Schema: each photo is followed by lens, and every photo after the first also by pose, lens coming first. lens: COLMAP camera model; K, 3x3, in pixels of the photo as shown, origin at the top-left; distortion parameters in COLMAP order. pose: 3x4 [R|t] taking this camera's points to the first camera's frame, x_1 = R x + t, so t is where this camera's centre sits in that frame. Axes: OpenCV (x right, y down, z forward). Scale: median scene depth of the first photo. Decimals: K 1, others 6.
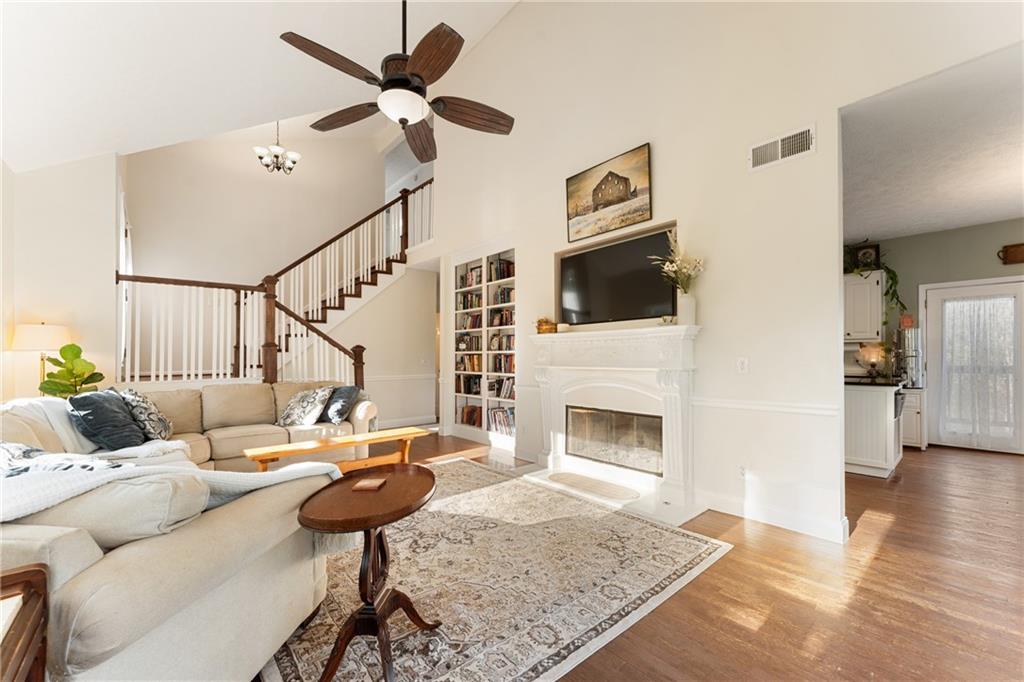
lens RADIAL K [[408.4, 0, 505.3], [0, 408.4, 351.6], [0, 0, 1]] dist [-0.003361, 0.000678]
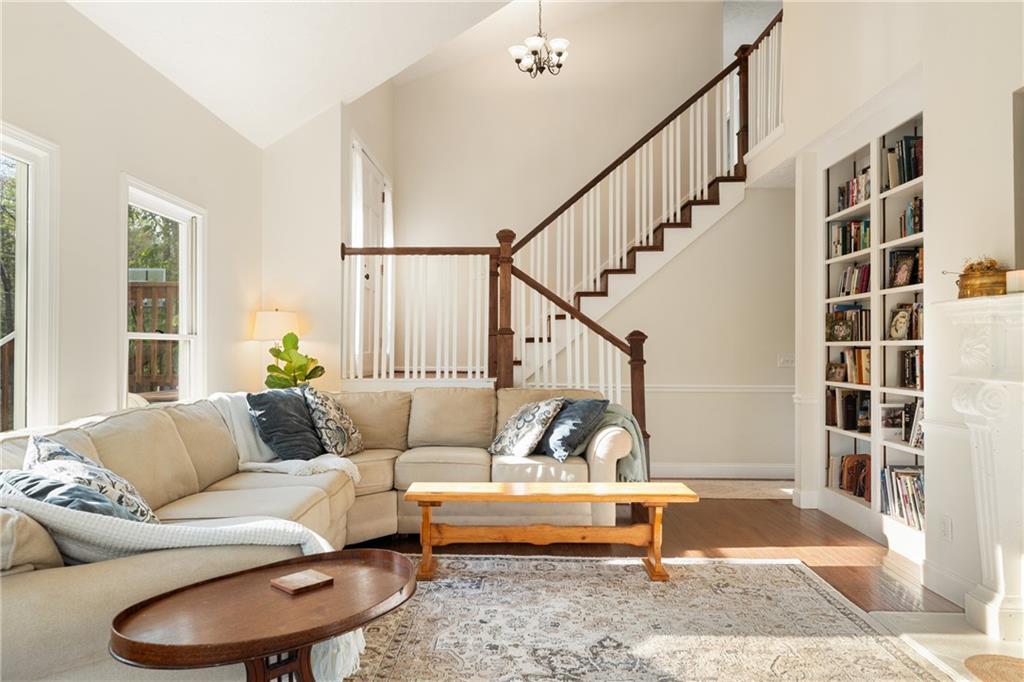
lens RADIAL K [[669.0, 0, 504.3], [0, 669.0, 335.6], [0, 0, 1]] dist [-0.000744, 0.000298]
pose [[0.747889, -0.005008, -0.663805, 0.182440], [-0.000680, 0.999965, -0.008309, -0.000414], [0.663824, 0.006666, 0.747859, 0.190830]]
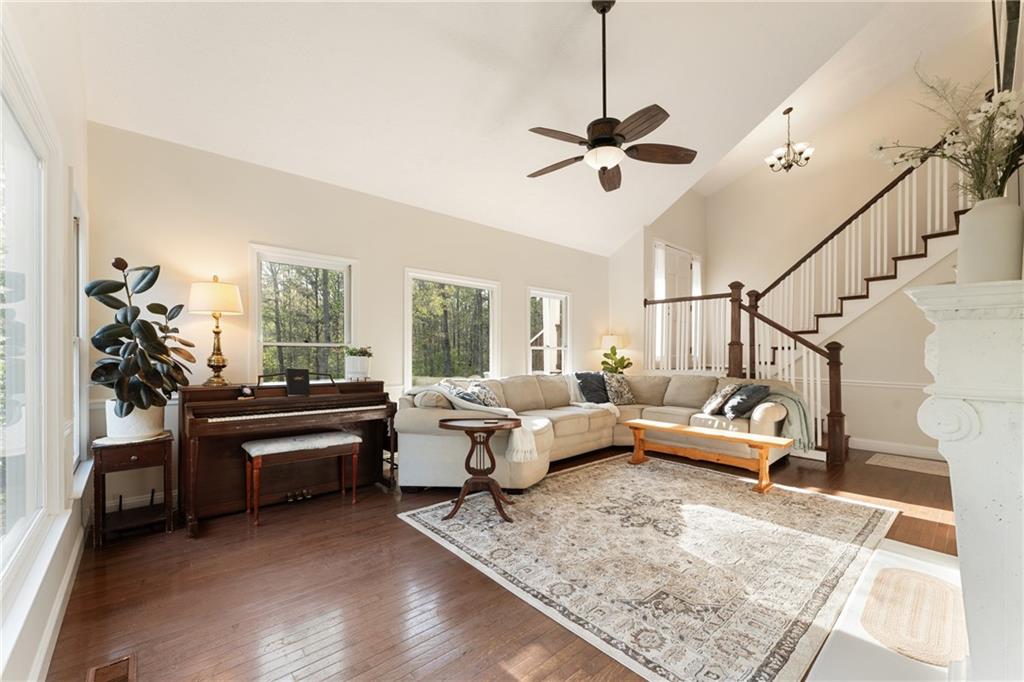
lens RADIAL K [[408.4, 0, 510.9], [0, 408.4, 349.1], [0, 0, 1]] dist [-0.003361, 0.000678]
pose [[0.036194, -0.001842, -0.999343, 0.591750], [0.002826, 0.999994, -0.001741, -0.000980], [0.999341, -0.002761, 0.036199, 0.392090]]
